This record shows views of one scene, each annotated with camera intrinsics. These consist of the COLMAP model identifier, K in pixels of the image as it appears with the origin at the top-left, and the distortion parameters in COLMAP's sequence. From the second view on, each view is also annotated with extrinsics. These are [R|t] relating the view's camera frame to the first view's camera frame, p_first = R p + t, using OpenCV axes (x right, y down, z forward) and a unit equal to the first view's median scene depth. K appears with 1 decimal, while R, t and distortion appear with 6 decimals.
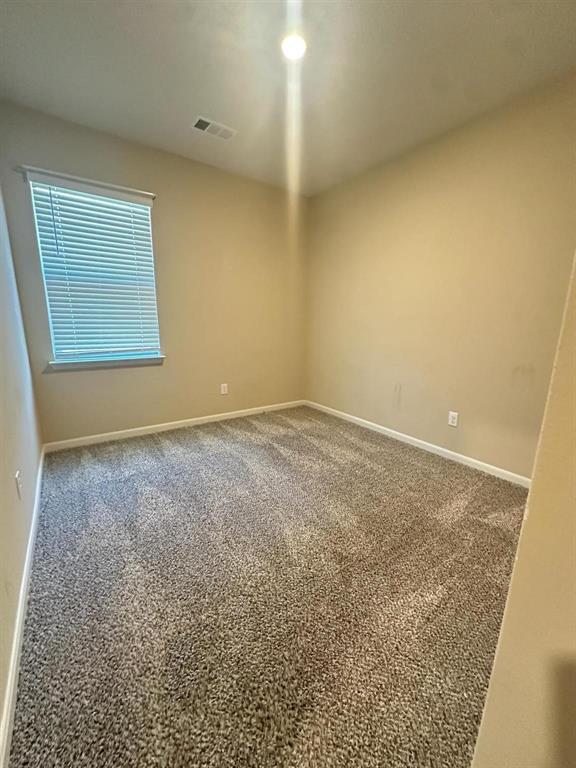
lens RADIAL K [[306.7, 0, 288.0], [0, 306.7, 384.0], [0, 0, 1]] dist [-0.000574, 0.000018]
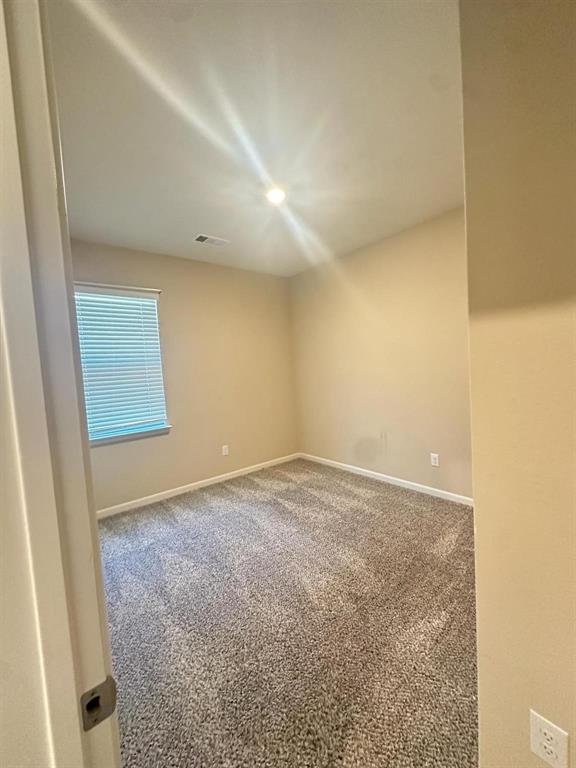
lens RADIAL K [[306.7, 0, 288.0], [0, 306.7, 384.0], [0, 0, 1]] dist [-0.000574, 0.000018]
pose [[0.994755, -0.080824, 0.062685, -0.079288], [0.089646, 0.984020, -0.153845, -0.056646], [-0.049249, 0.158658, 0.986105, -0.215844]]
